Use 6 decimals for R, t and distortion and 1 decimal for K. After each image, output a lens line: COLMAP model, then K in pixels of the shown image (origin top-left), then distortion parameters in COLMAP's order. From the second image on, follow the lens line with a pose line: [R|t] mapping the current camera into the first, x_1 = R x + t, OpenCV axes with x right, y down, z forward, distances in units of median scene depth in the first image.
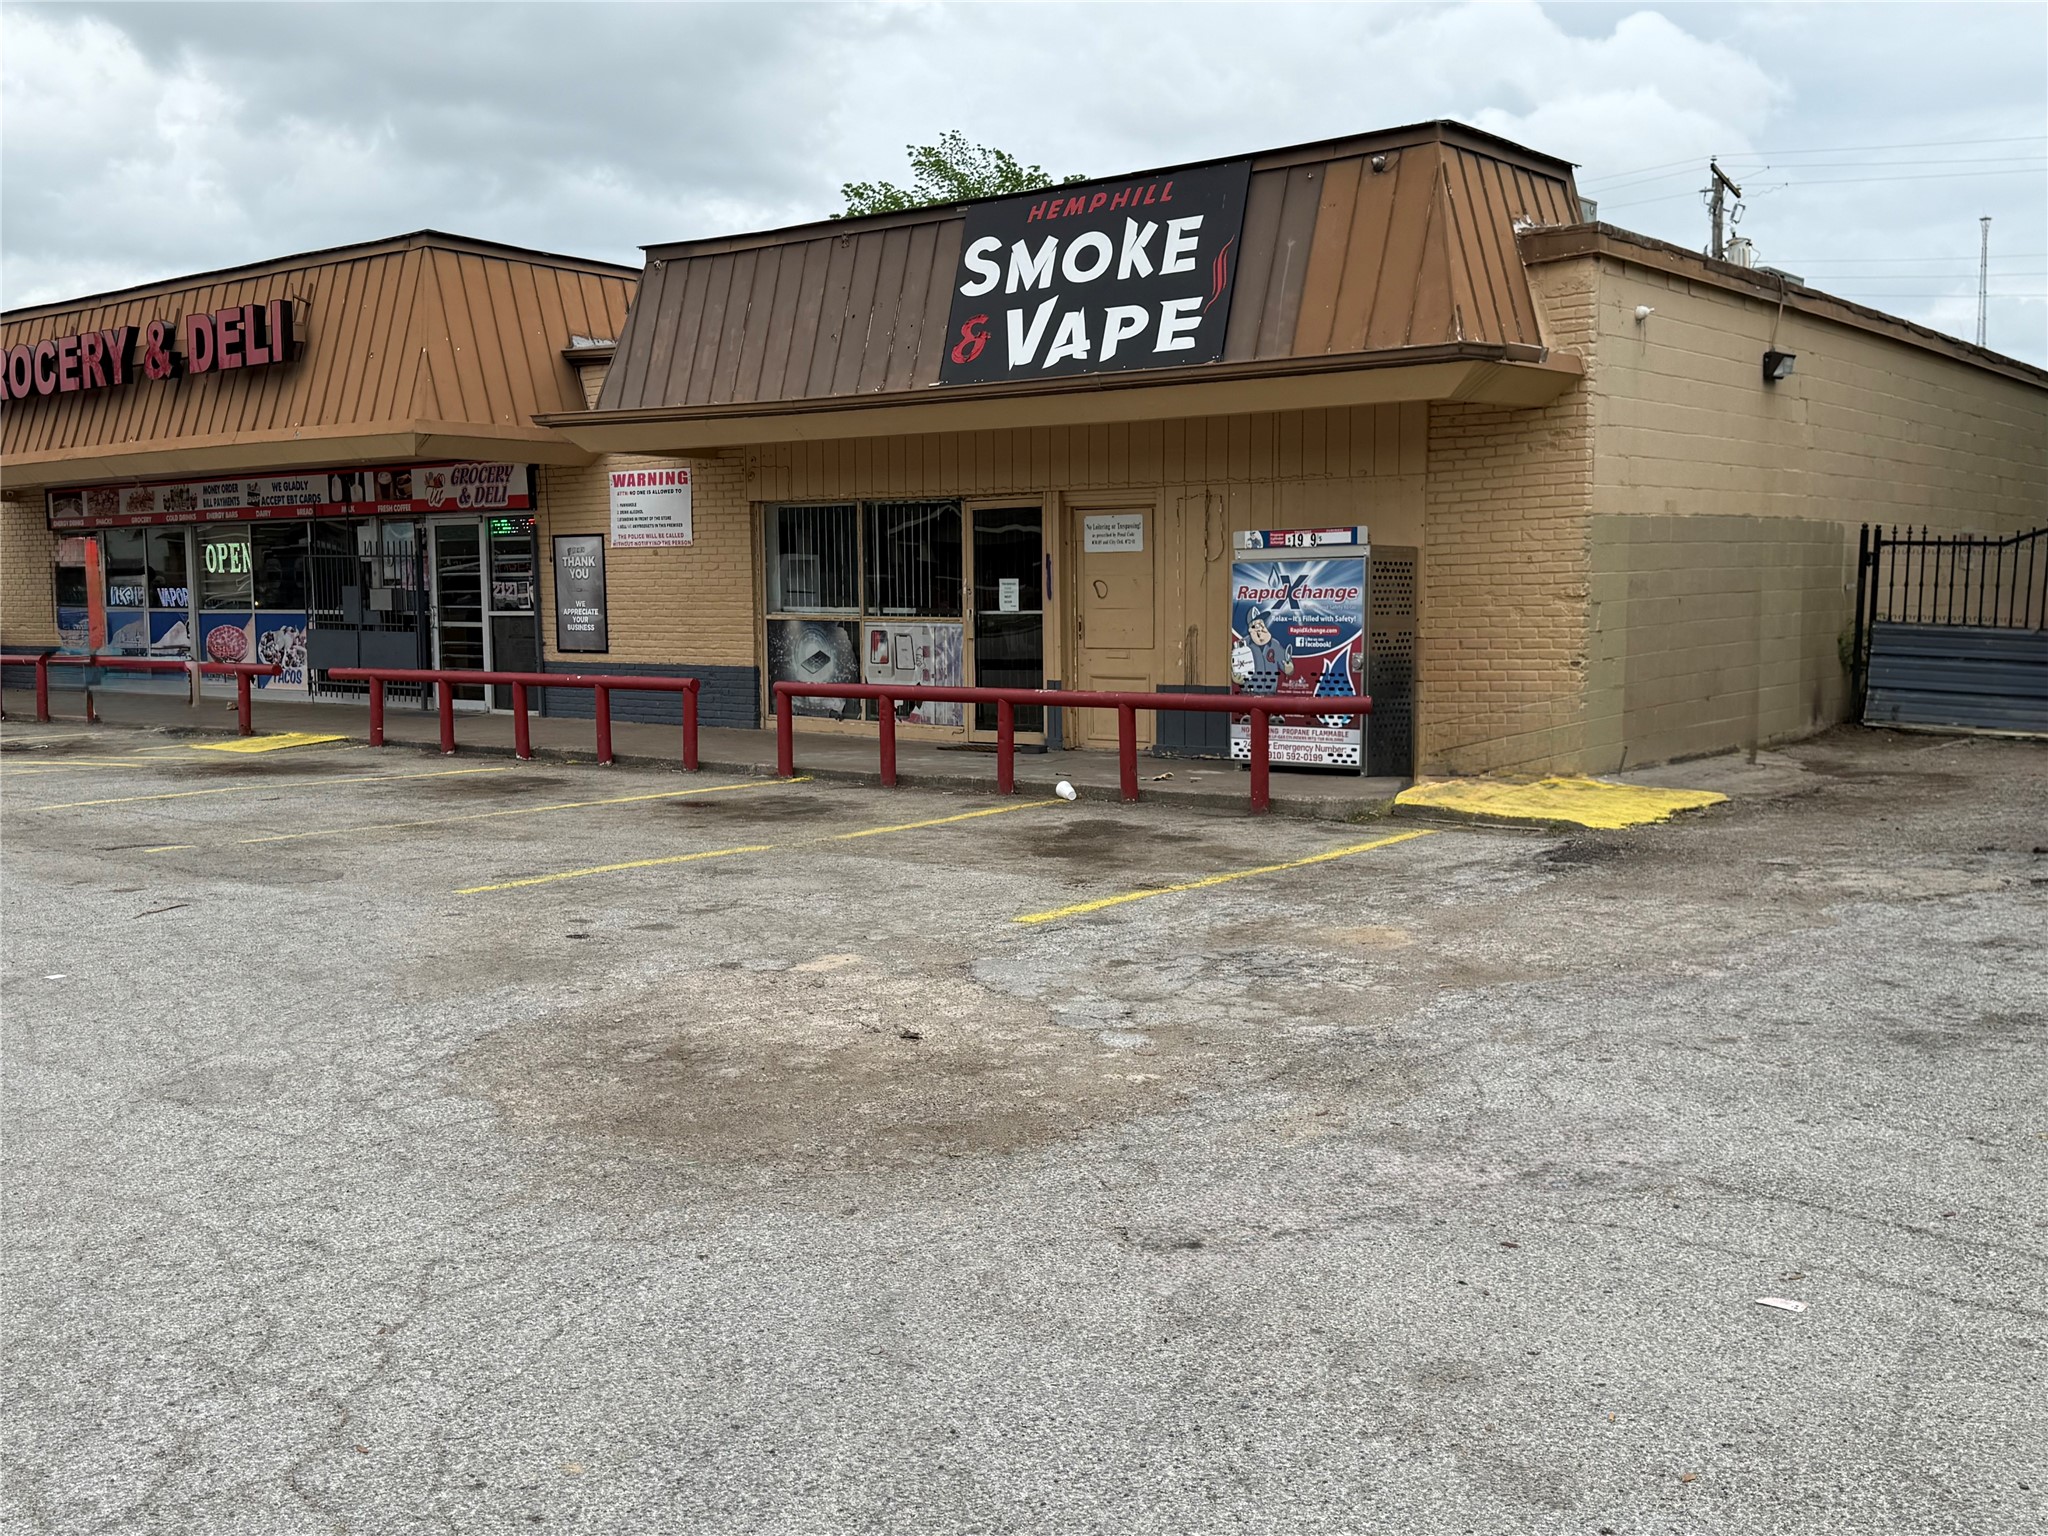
lens RADIAL K [[1909.0, 0, 1024.0], [0, 1909.0, 768.0], [0, 0, 1]] dist [0.169568, -0.361539]
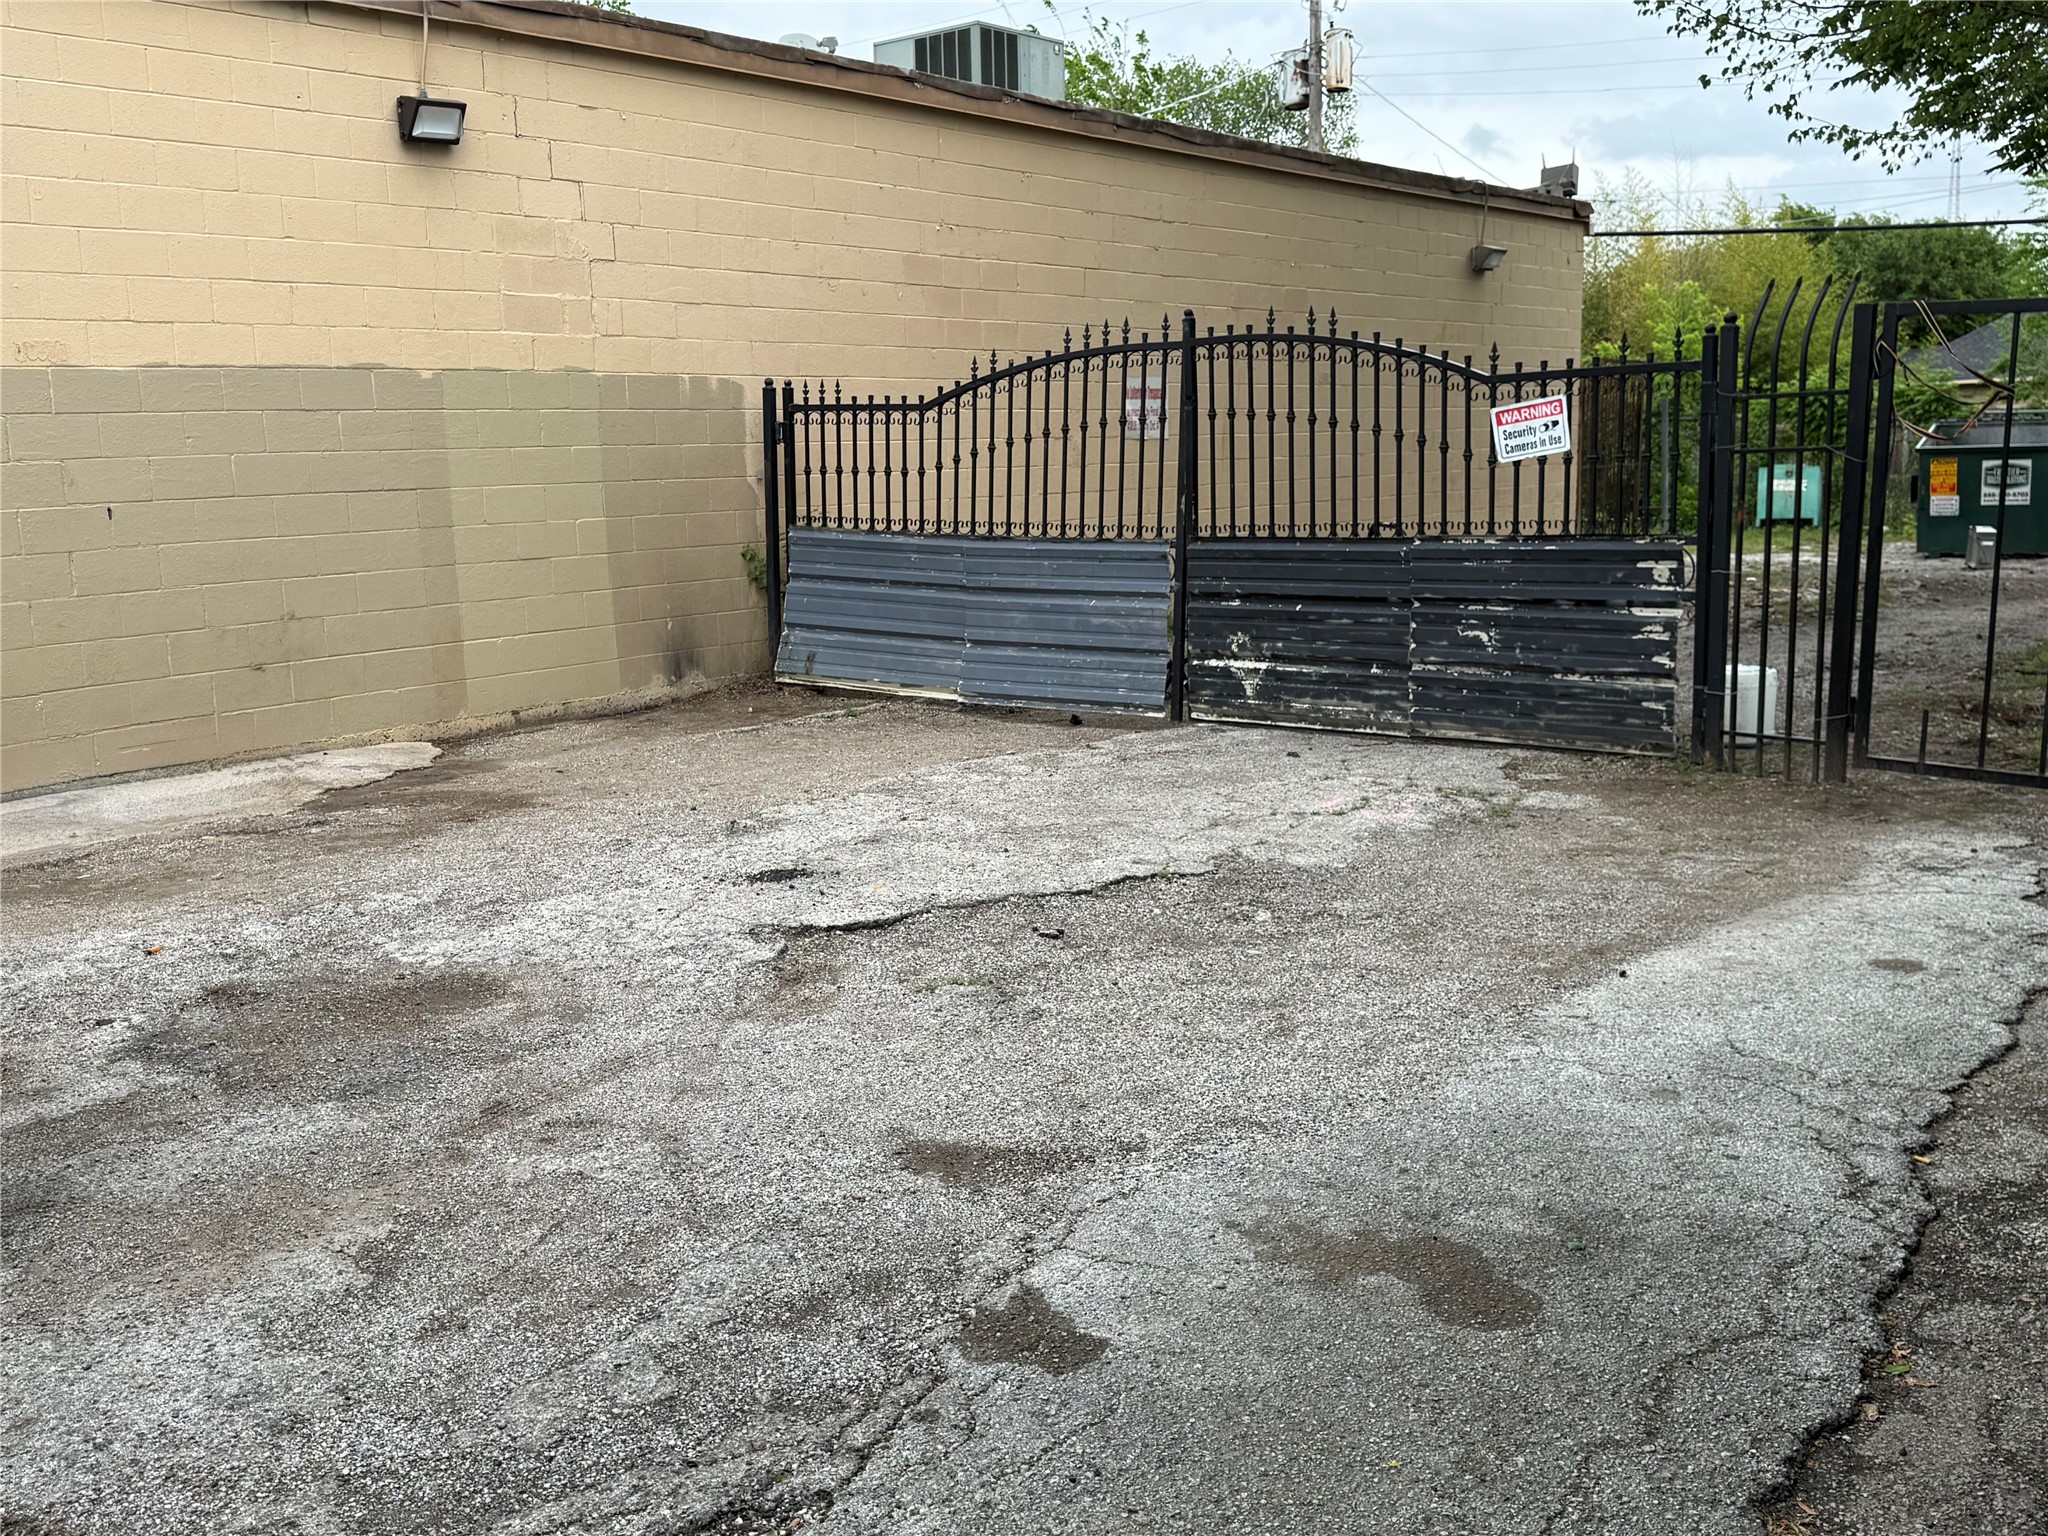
lens RADIAL K [[1909.0, 0, 1024.0], [0, 1909.0, 768.0], [0, 0, 1]] dist [0.169568, -0.361539]
pose [[0.999803, -0.016950, -0.010332, 0.624418], [0.017613, 0.997542, 0.067824, -0.042316], [0.009157, -0.067992, 0.997644, 0.394437]]
